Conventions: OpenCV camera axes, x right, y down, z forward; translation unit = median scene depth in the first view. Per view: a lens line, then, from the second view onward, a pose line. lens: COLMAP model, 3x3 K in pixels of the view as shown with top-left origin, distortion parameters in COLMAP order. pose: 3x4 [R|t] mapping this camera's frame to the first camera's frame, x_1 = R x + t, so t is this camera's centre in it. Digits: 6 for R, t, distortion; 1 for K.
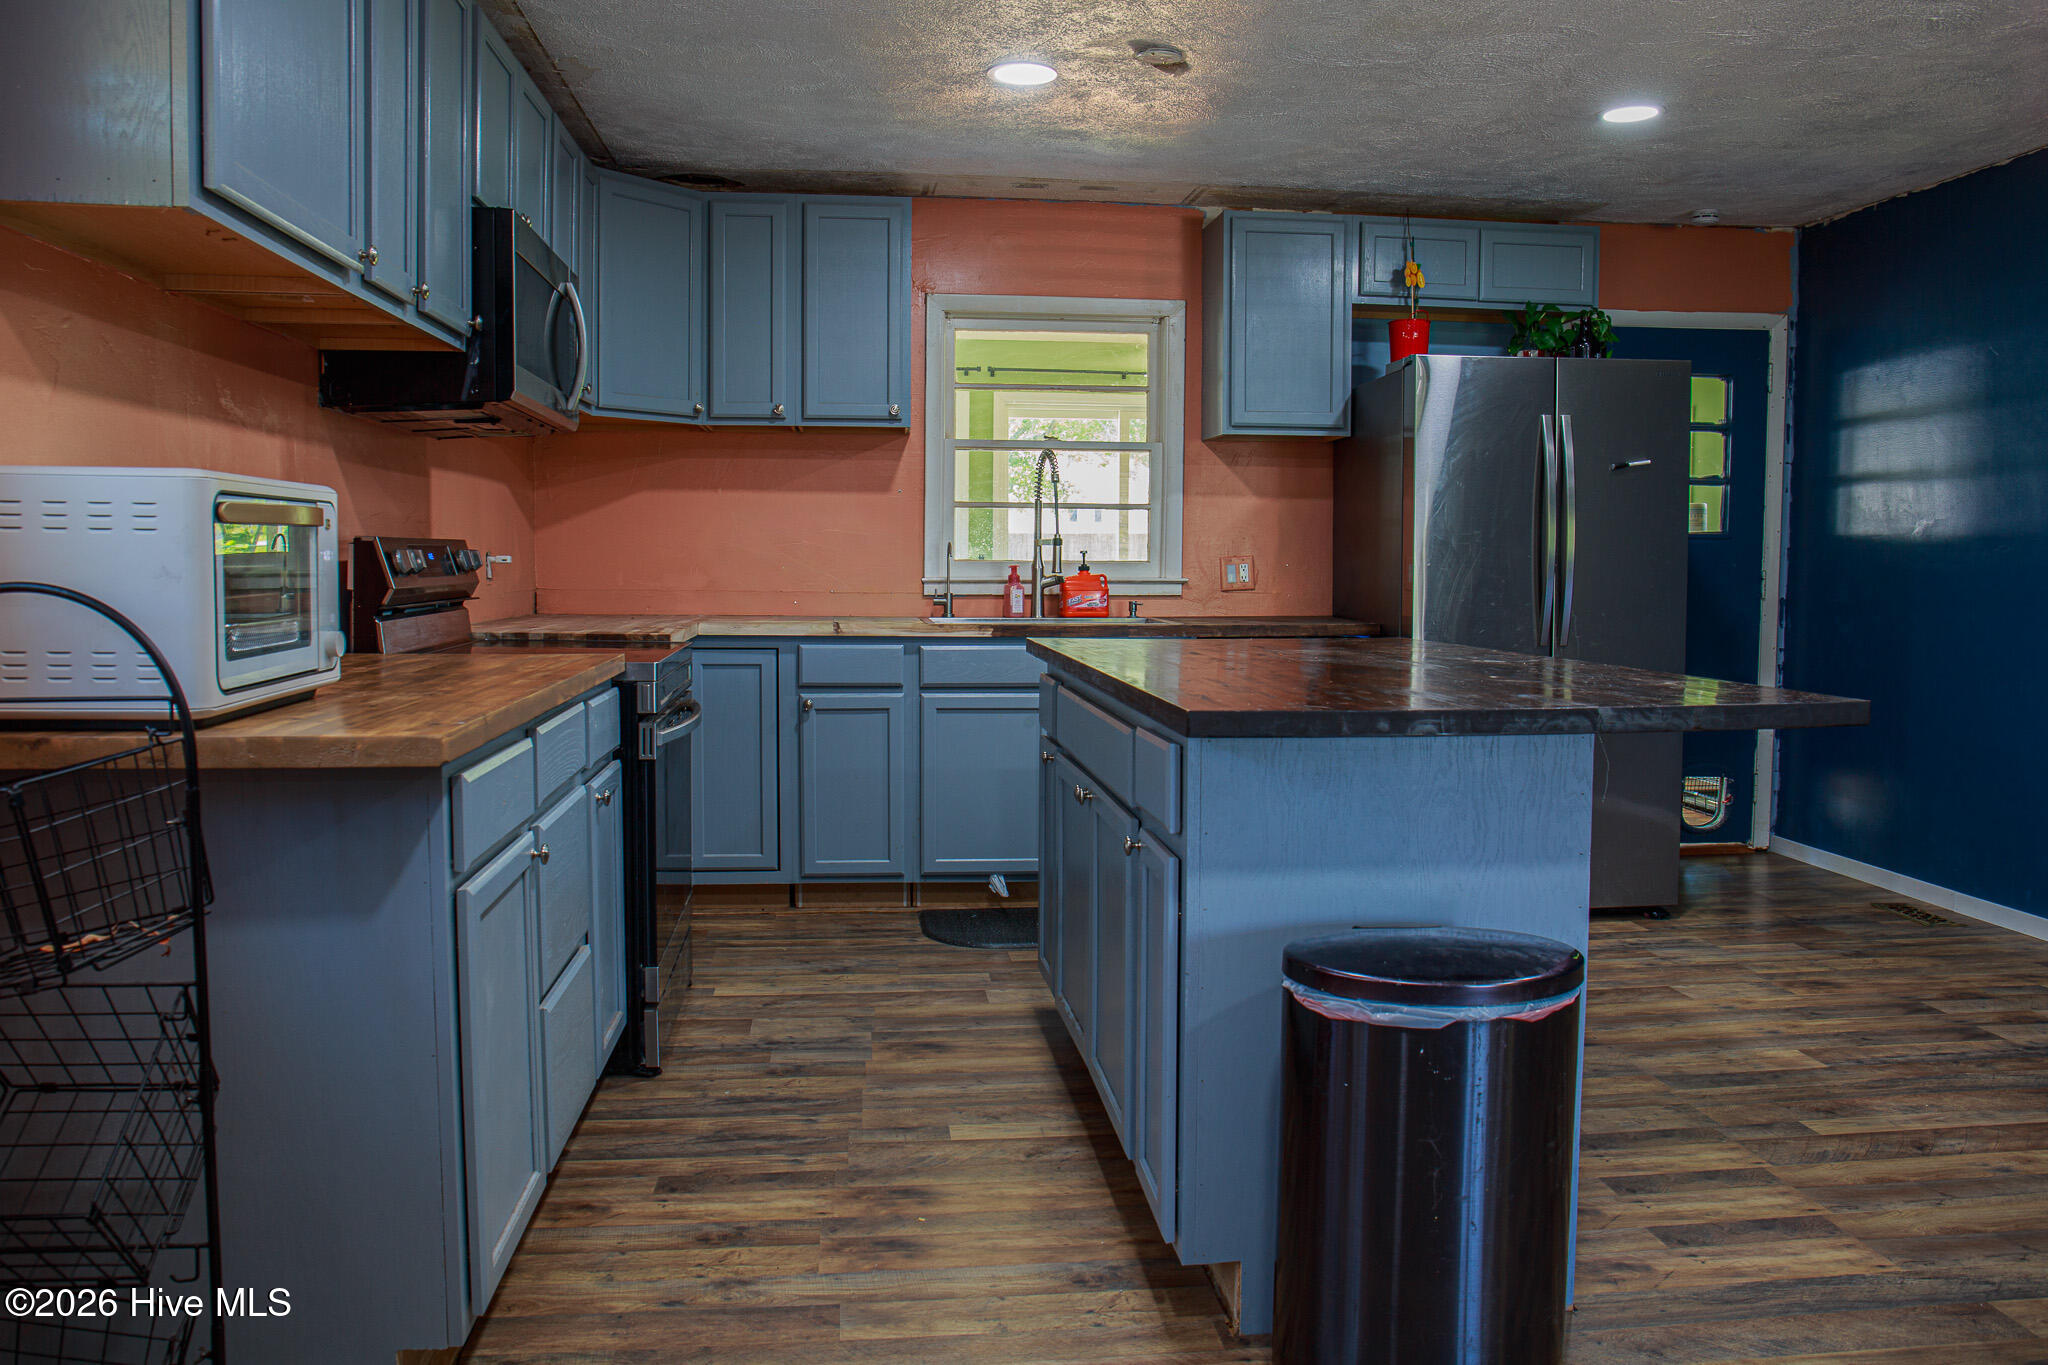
lens RADIAL K [[1444.9, 0, 1034.8], [0, 1444.9, 665.2], [0, 0, 1]] dist [-0.106895, 0.087409]
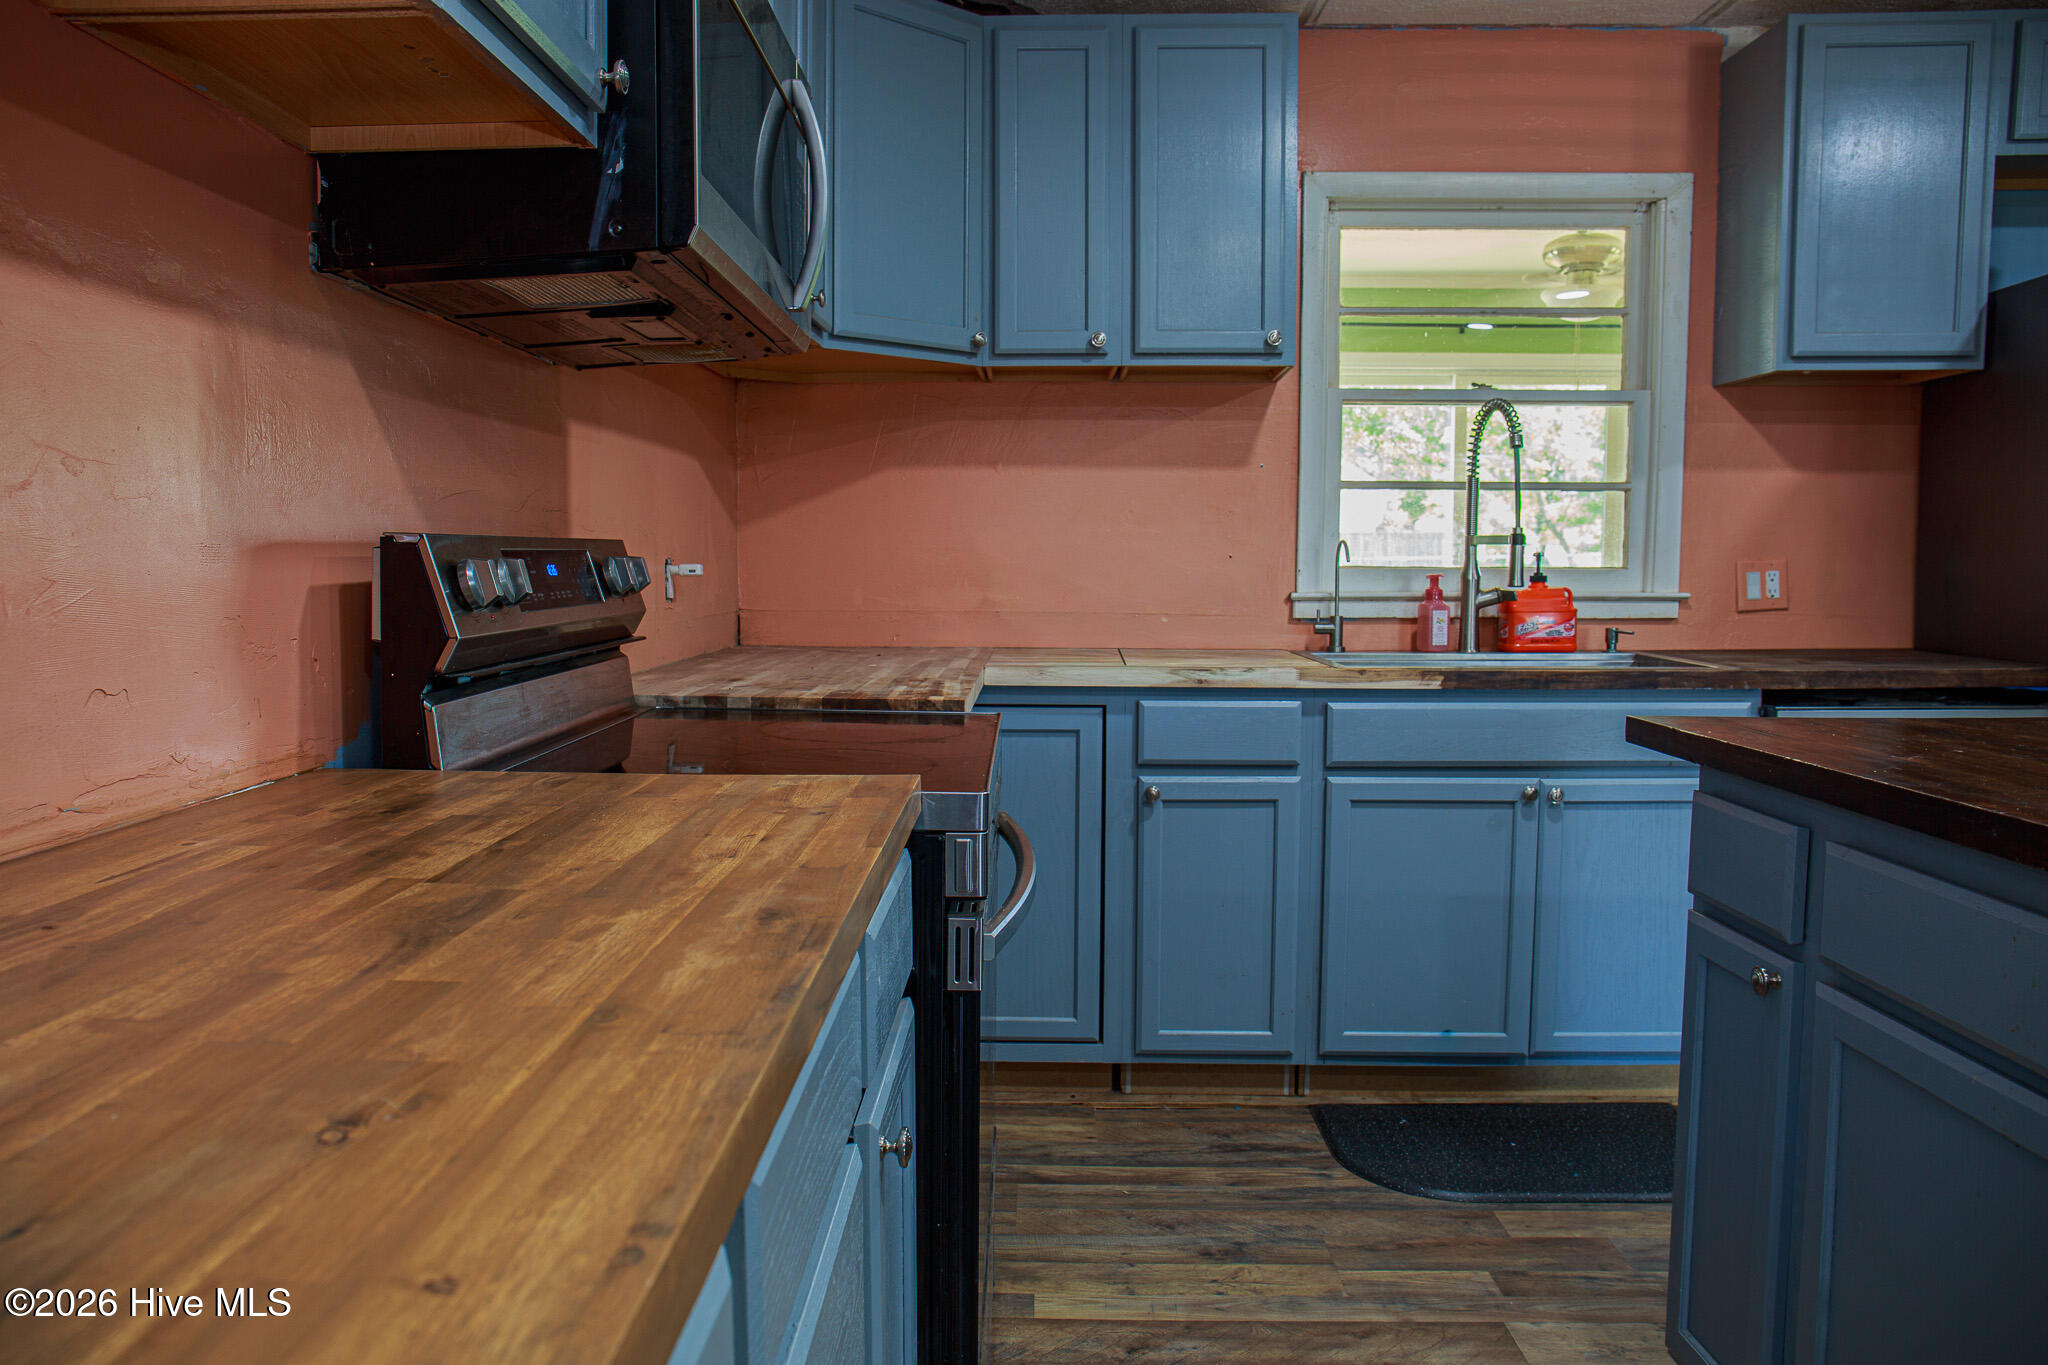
lens RADIAL K [[1453.8, 0, 1028.8], [0, 1453.8, 667.8], [0, 0, 1]] dist [-0.106052, 0.091037]
pose [[0.990490, 0.003111, -0.137549, -0.133810], [-0.002863, 0.999994, 0.002000, -0.032567], [0.137554, -0.001587, 0.990493, 0.381915]]
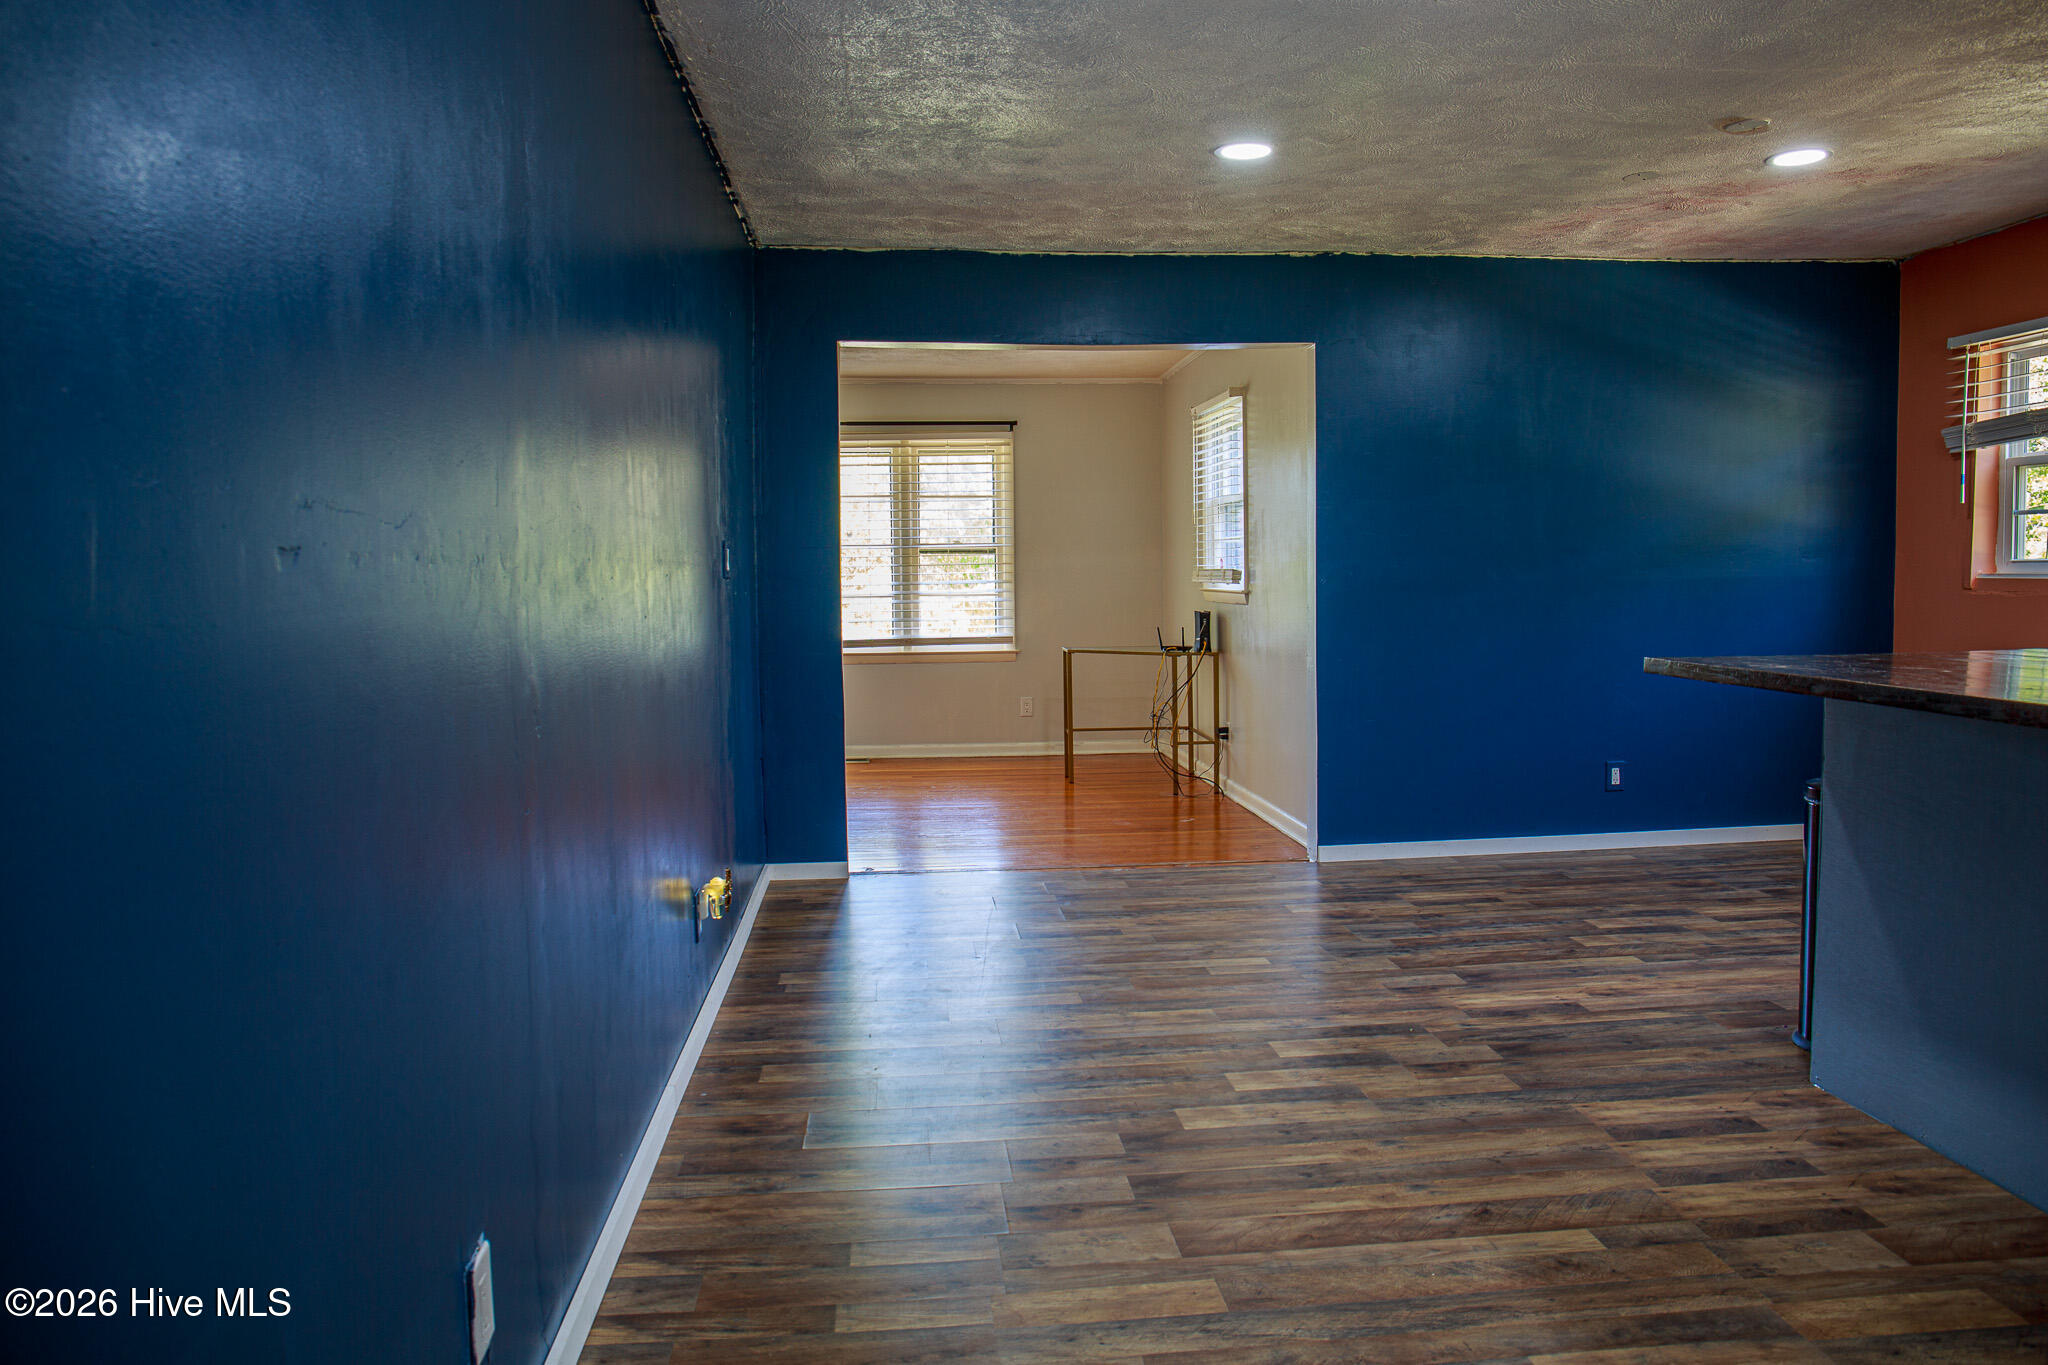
lens RADIAL K [[1453.8, 0, 1028.8], [0, 1453.8, 667.8], [0, 0, 1]] dist [-0.106052, 0.091037]
pose [[-0.999933, 0.010974, 0.003756, 0.595799], [0.011391, 0.990107, 0.139854, -0.089600], [-0.002184, 0.139888, -0.990165, 1.206747]]
